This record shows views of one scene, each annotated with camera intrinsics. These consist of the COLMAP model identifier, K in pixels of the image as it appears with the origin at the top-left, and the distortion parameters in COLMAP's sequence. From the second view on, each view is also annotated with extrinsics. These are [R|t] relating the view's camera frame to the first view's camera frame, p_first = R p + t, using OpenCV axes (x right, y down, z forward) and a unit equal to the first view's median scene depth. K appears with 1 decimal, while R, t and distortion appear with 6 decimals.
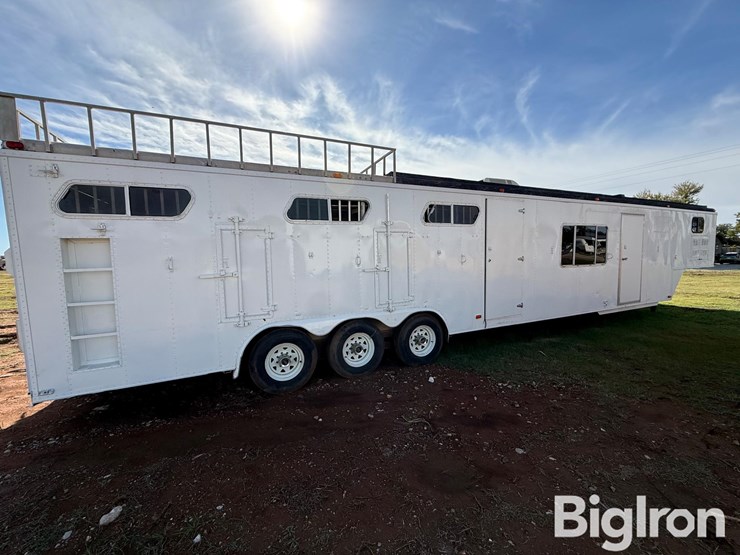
lens RADIAL K [[299.2, 0, 372.7], [0, 299.2, 281.3], [0, 0, 1]] dist [0.003637, -0.000146]
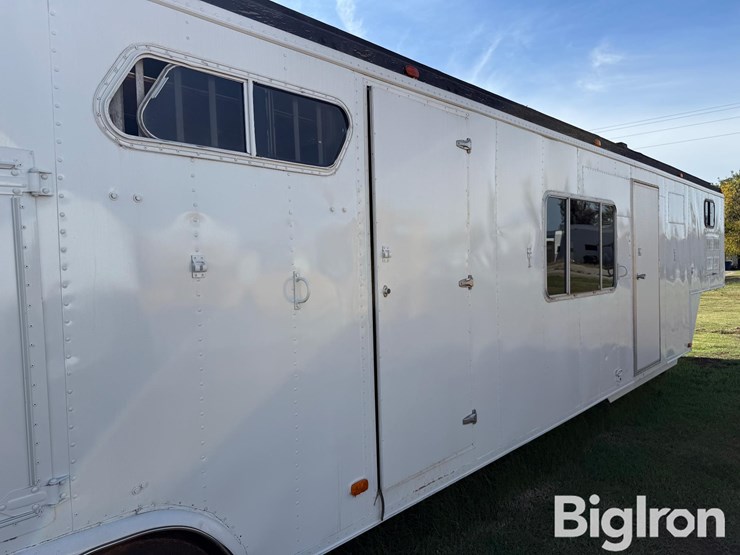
lens RADIAL K [[521.1, 0, 365.7], [0, 521.1, 273.0], [0, 0, 1]] dist [0.026842, -0.023712]
pose [[0.928180, -0.011701, 0.371948, 0.176527], [0.039554, 0.996946, -0.067342, -0.054006], [-0.370024, 0.077218, 0.925807, 0.522994]]
